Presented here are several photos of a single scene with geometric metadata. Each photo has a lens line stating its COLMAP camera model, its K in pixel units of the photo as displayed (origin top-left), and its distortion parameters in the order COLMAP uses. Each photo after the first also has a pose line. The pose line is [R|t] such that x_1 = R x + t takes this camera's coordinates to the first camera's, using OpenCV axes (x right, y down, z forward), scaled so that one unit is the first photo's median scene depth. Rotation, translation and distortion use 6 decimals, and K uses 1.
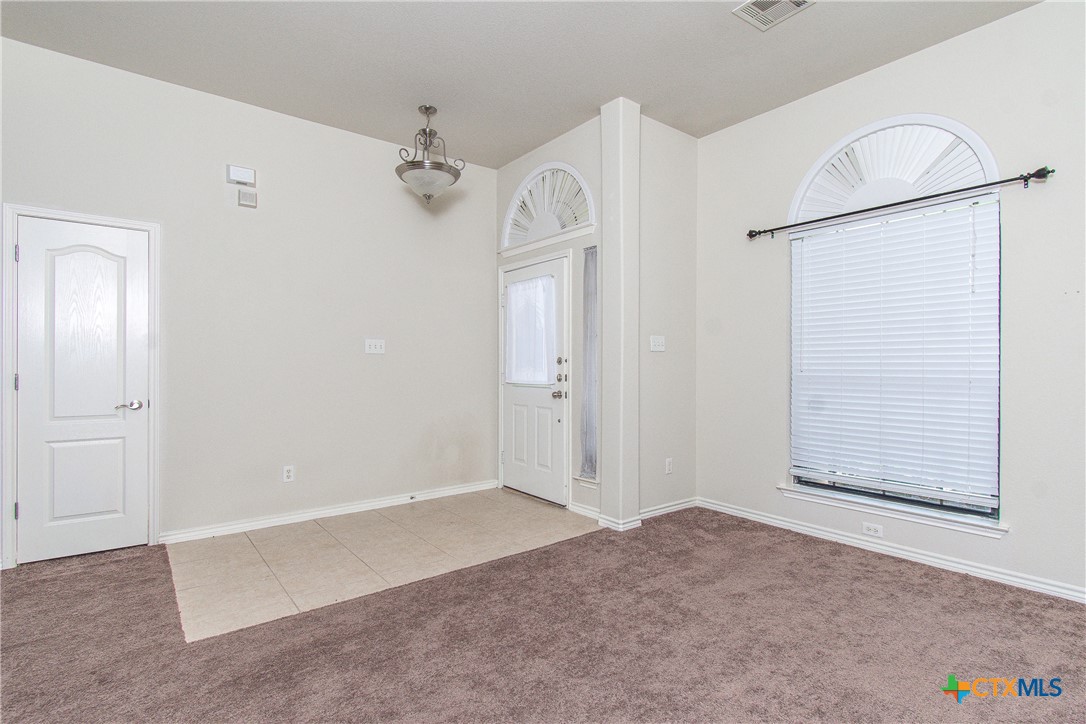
lens RADIAL K [[526.4, 0, 543.4], [0, 526.4, 368.1], [0, 0, 1]] dist [0.003265, -0.000058]
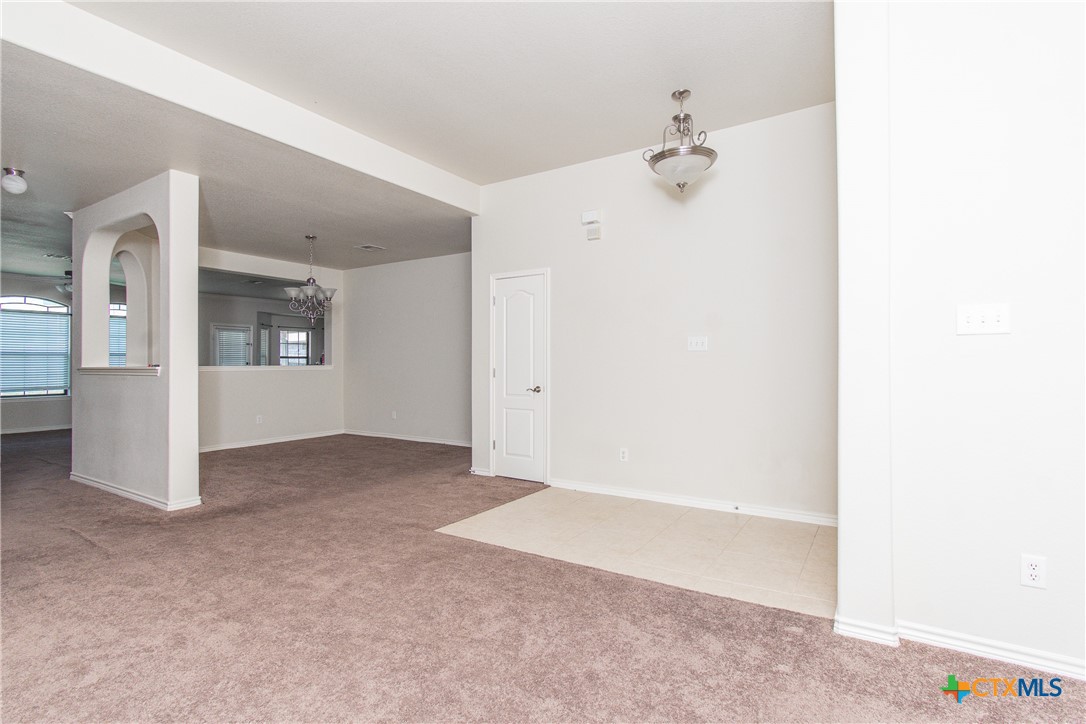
lens RADIAL K [[526.4, 0, 539.0], [0, 526.4, 360.9], [0, 0, 1]] dist [0.003265, -0.000058]
pose [[0.320812, -0.004967, -0.947130, 0.589016], [0.004807, 0.999982, -0.003616, -0.007473], [0.947131, -0.003393, 0.320830, 0.448537]]
